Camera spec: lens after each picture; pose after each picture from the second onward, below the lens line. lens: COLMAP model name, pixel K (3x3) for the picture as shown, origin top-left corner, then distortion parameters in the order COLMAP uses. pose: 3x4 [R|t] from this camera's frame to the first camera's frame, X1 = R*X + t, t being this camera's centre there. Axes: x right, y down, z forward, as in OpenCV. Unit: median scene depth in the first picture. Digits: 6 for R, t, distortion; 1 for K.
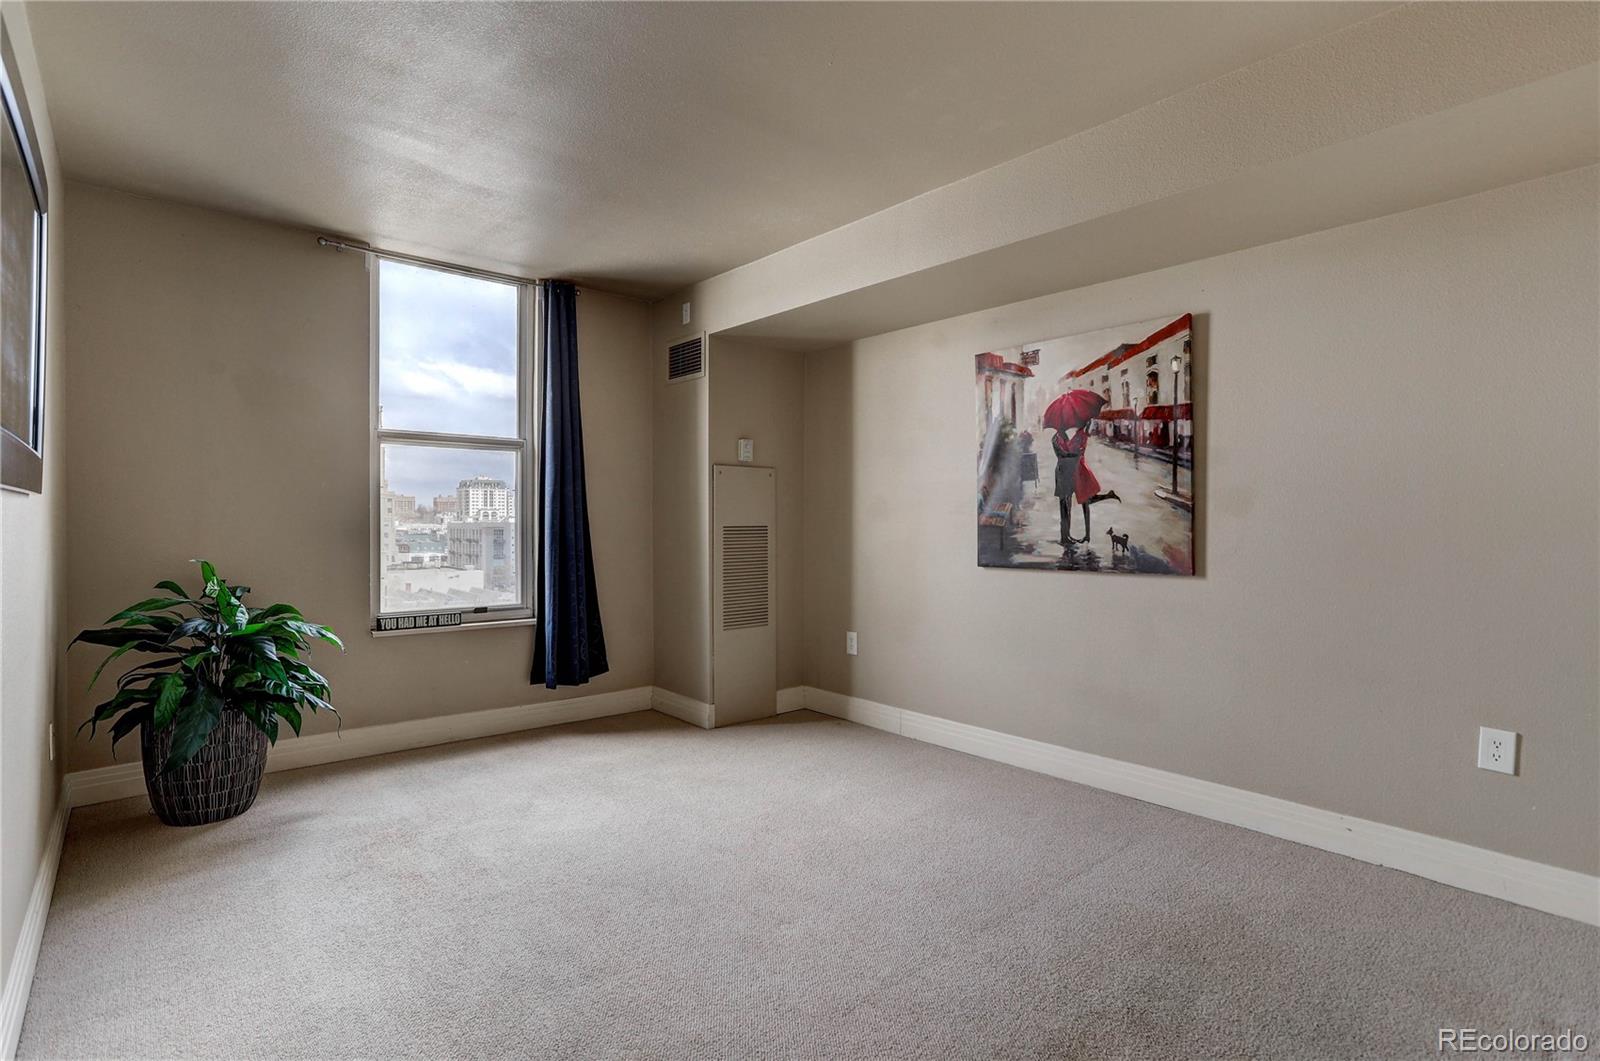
lens RADIAL K [[782.4, 0, 800.0], [0, 782.4, 530.5], [0, 0, 1]] dist [-0.044340, 0.024893]
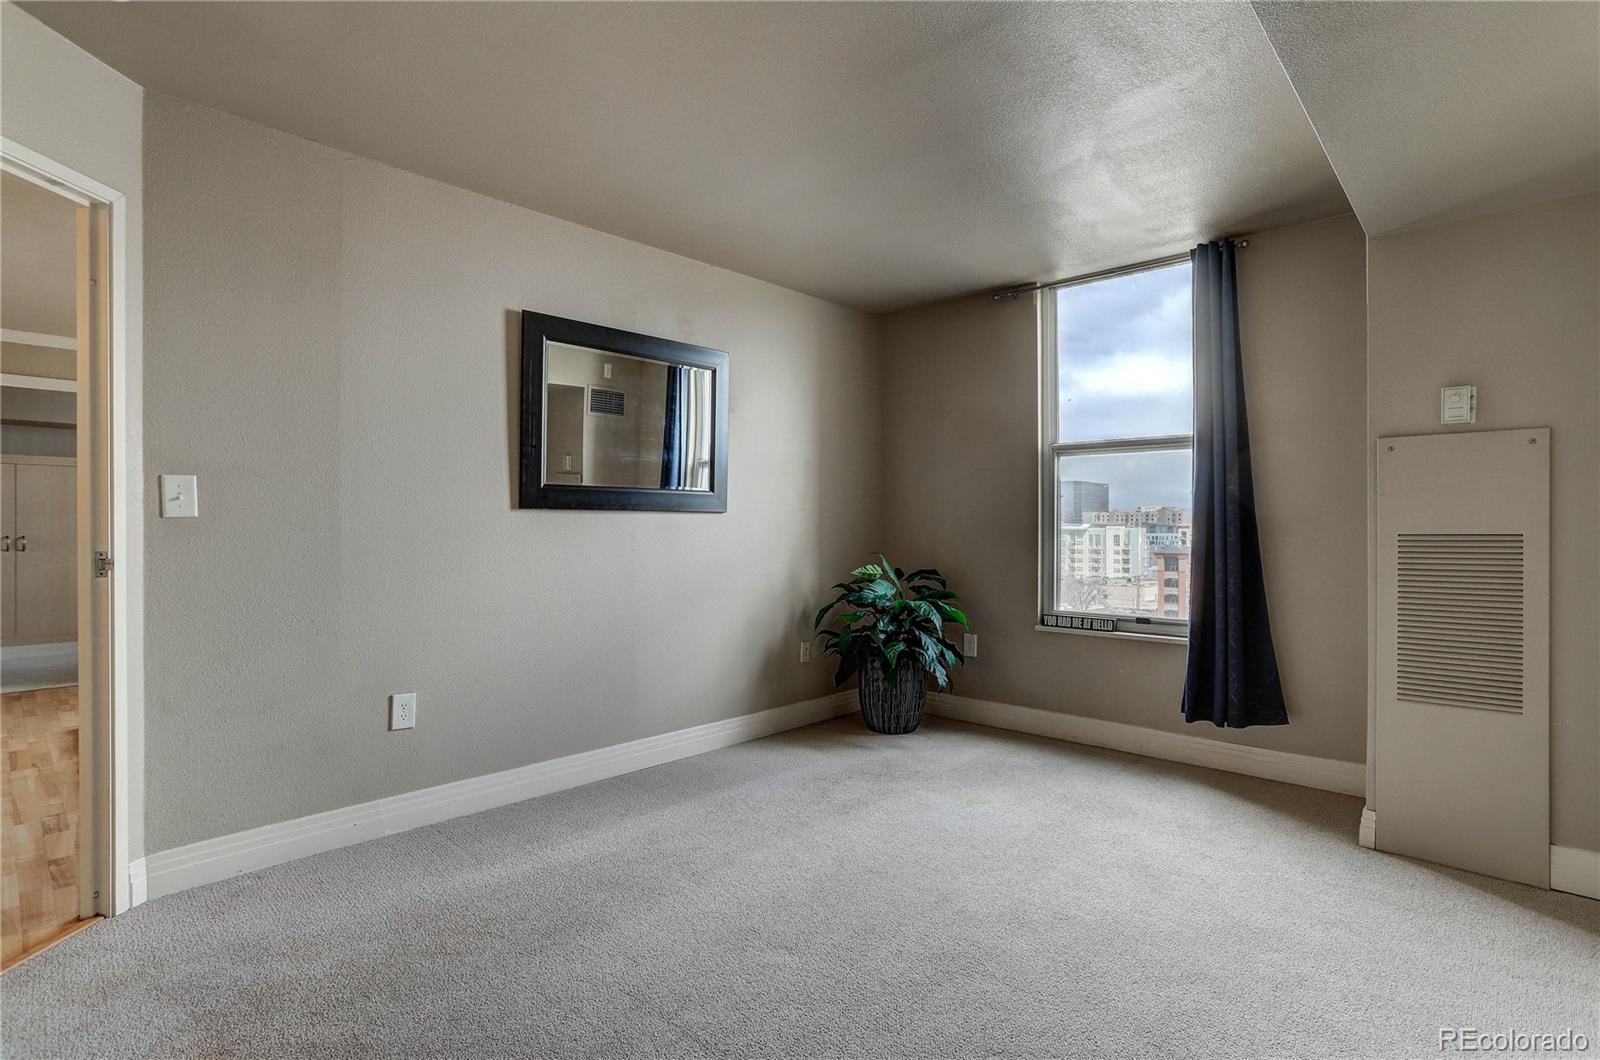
lens RADIAL K [[782.4, 0, 800.0], [0, 782.4, 530.0], [0, 0, 1]] dist [-0.044340, 0.024893]
pose [[0.111090, 0.000008, -0.993810, 0.512349], [-0.014004, 0.999901, -0.001557, -0.001004], [0.993712, 0.014090, 0.111079, 0.505431]]
